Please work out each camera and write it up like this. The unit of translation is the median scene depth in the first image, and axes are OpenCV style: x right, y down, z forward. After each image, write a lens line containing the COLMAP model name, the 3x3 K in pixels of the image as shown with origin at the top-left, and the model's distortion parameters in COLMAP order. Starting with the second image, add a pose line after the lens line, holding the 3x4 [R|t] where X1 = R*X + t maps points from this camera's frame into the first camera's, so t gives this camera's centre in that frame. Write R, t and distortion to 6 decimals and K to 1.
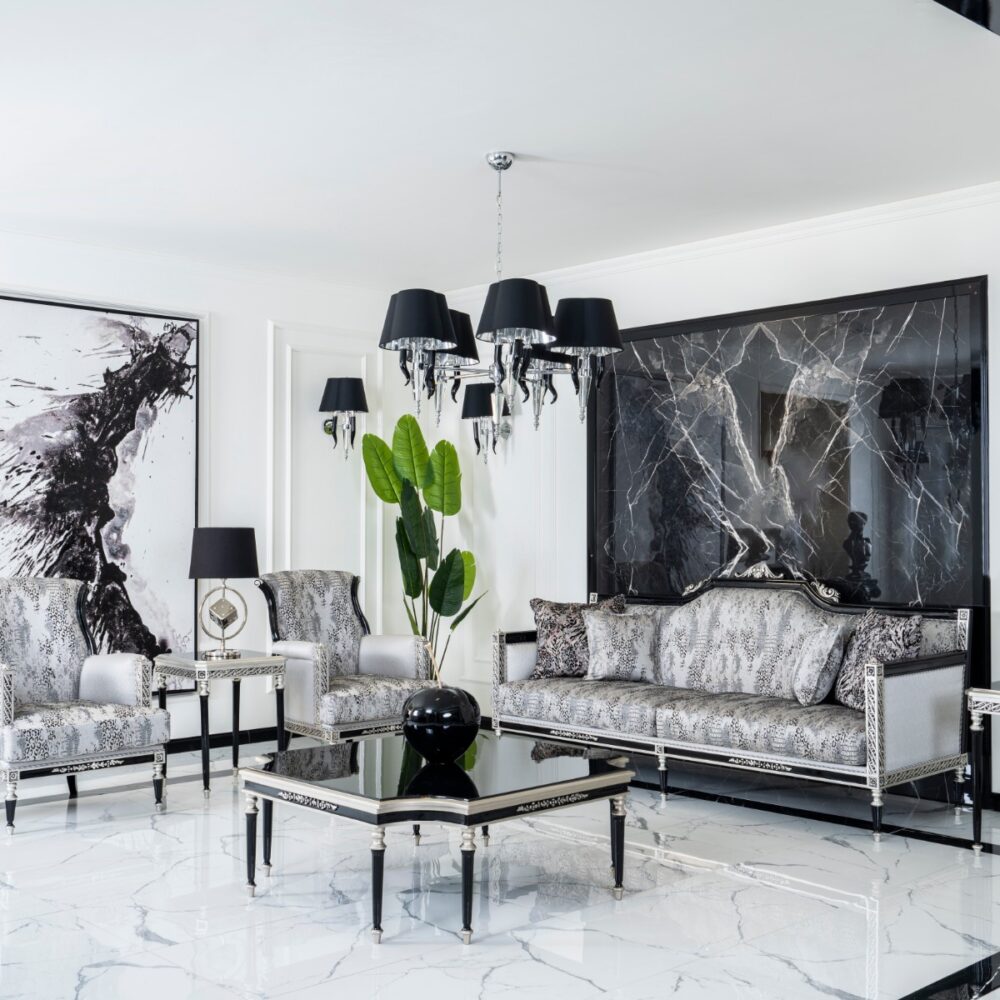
lens RADIAL K [[1329.0, 0, 500.0], [0, 1329.0, 500.0], [0, 0, 1]] dist [-0.040373, 0.032938]
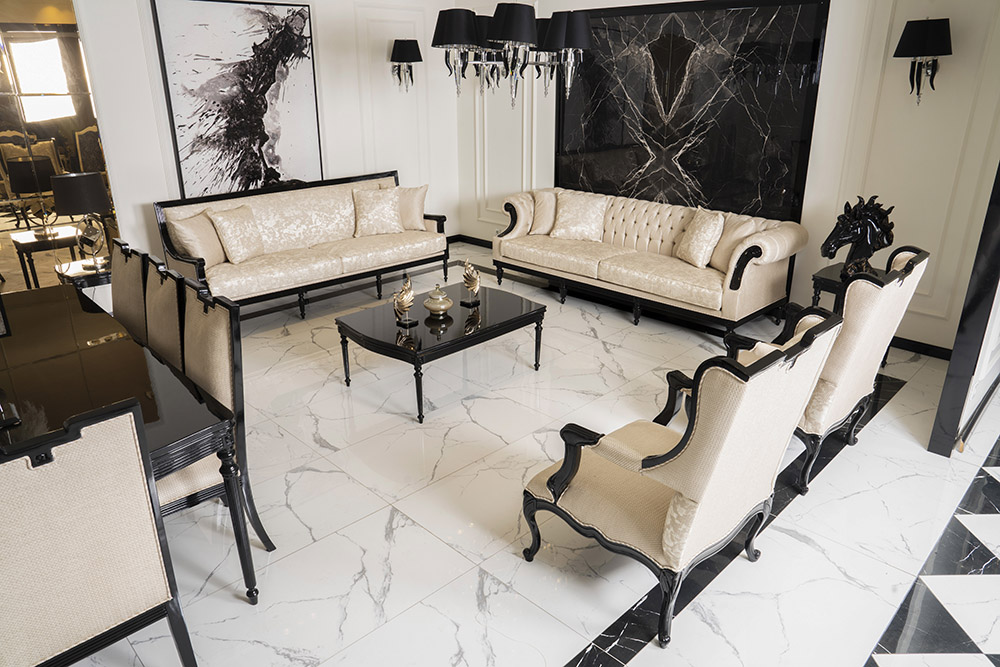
lens RADIAL K [[687.4, 0, 500.0], [0, 687.4, 333.5], [0, 0, 1]] dist [-0.123121, 0.096406]
pose [[0.999502, -0.015222, 0.027647, -0.034178], [0.003802, 0.927695, 0.373320, -0.076134], [-0.031330, -0.373028, 0.927291, 0.135948]]
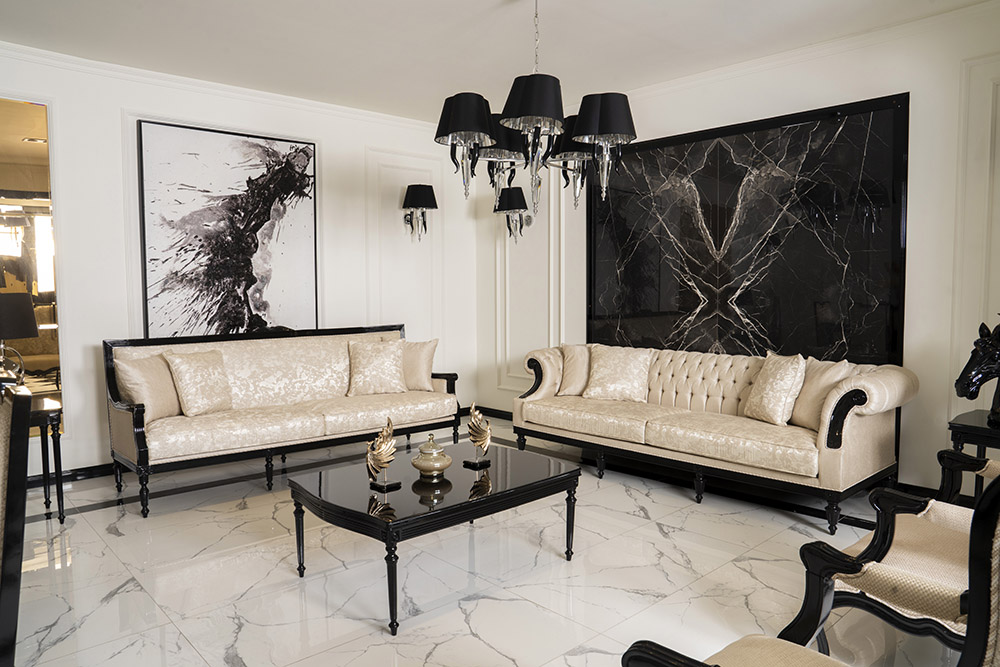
lens RADIAL K [[687.4, 0, 500.0], [0, 687.4, 333.5], [0, 0, 1]] dist [-0.123121, 0.096406]
pose [[0.999925, -0.005114, -0.011140, -0.022679], [0.006076, 0.996091, 0.088118, 0.005522], [0.010646, -0.088179, 0.996048, 0.281403]]
